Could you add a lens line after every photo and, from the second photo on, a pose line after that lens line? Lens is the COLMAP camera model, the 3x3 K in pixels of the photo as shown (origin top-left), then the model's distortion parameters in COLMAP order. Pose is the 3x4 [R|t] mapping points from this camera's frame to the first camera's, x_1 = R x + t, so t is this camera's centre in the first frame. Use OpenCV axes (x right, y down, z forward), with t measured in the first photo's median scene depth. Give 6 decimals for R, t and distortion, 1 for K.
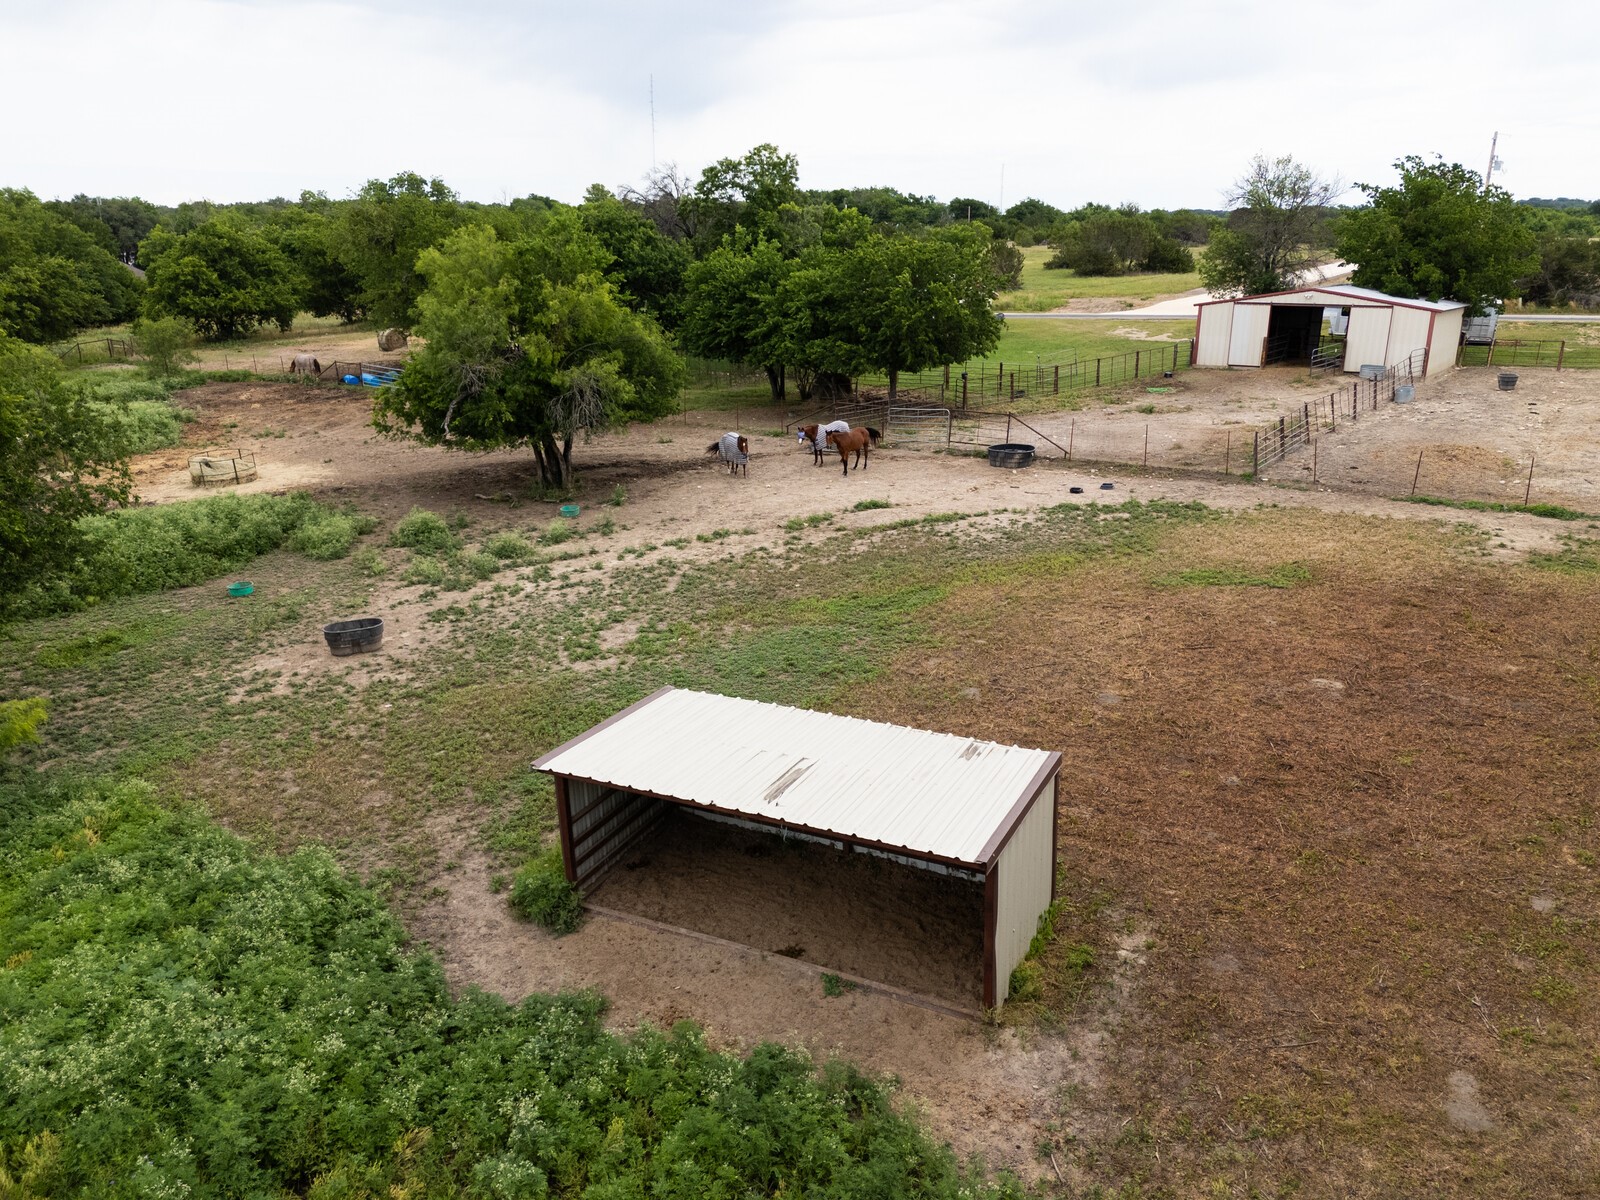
lens RADIAL K [[1175.8, 0, 794.6], [0, 1175.8, 596.7], [0, 0, 1]] dist [0.072795, -0.068740]
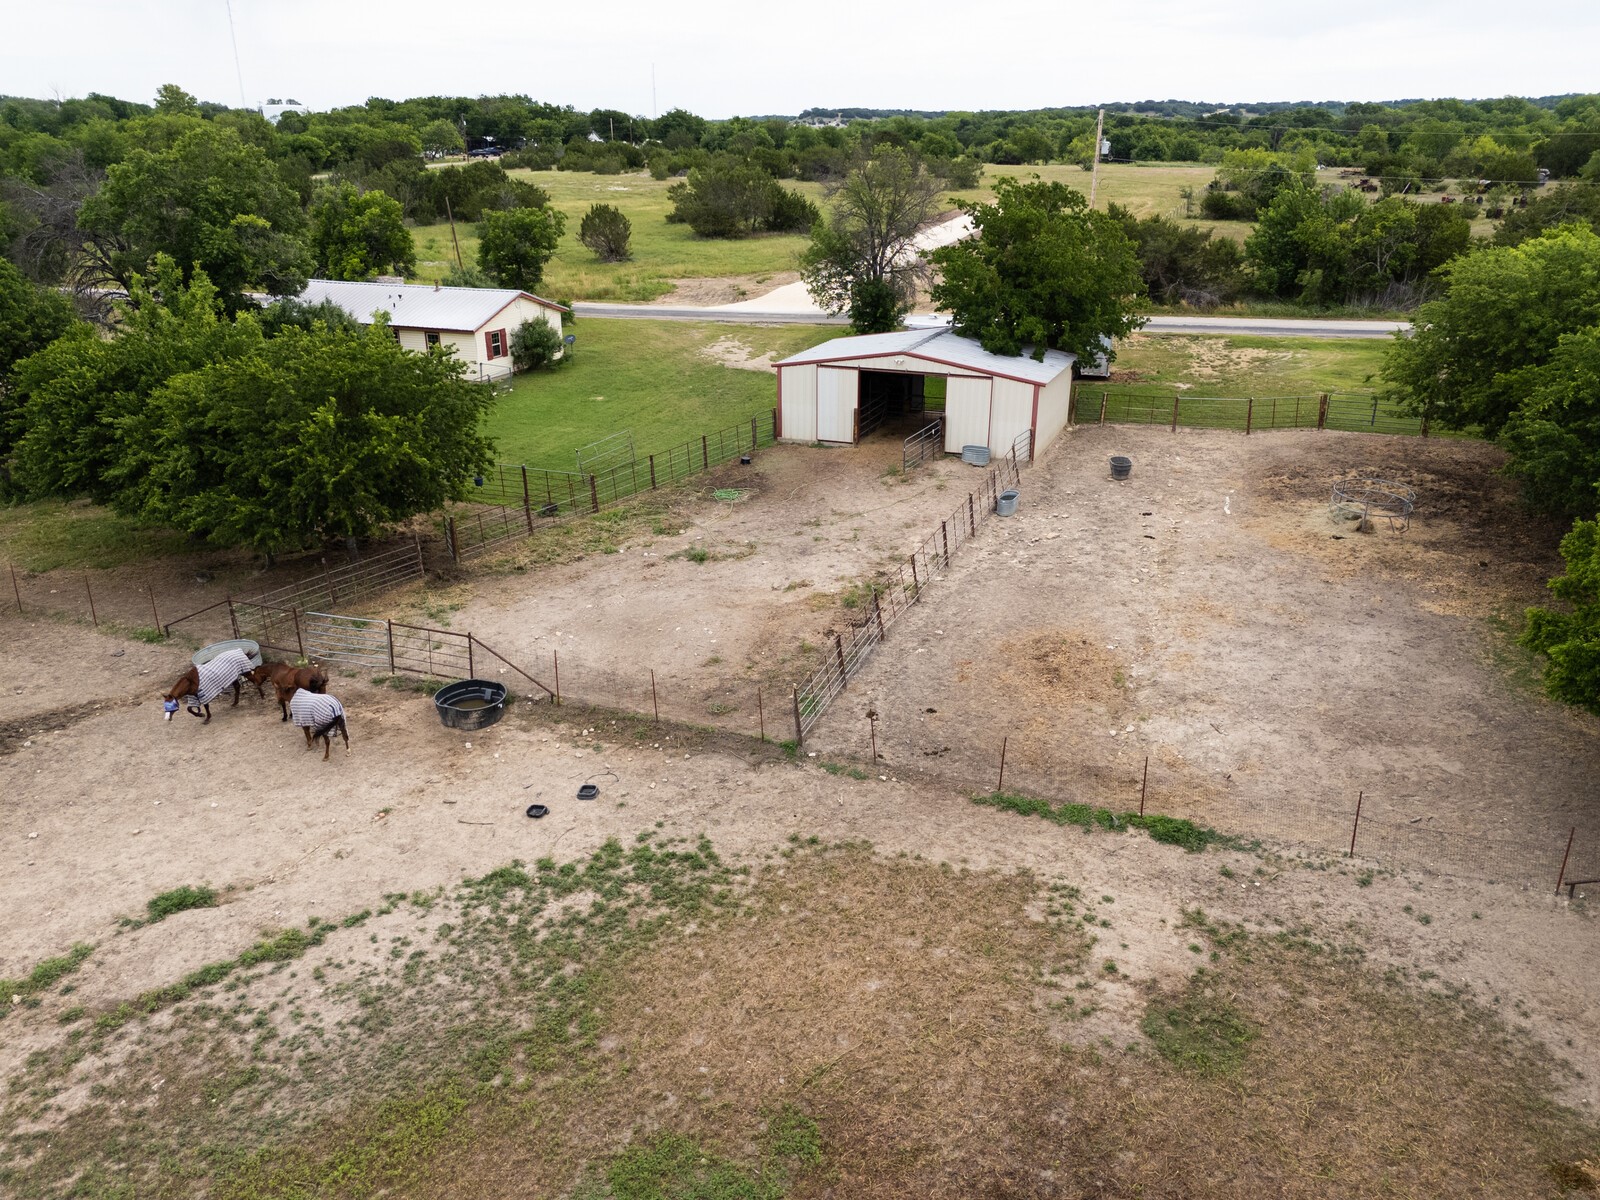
lens RADIAL K [[1175.8, 0, 794.6], [0, 1175.8, 596.7], [0, 0, 1]] dist [0.072795, -0.068740]
pose [[0.965777, -0.093092, 0.242093, 0.173022], [0.073575, 0.993358, 0.088465, -0.192946], [-0.248721, -0.067626, 0.966212, 0.258927]]
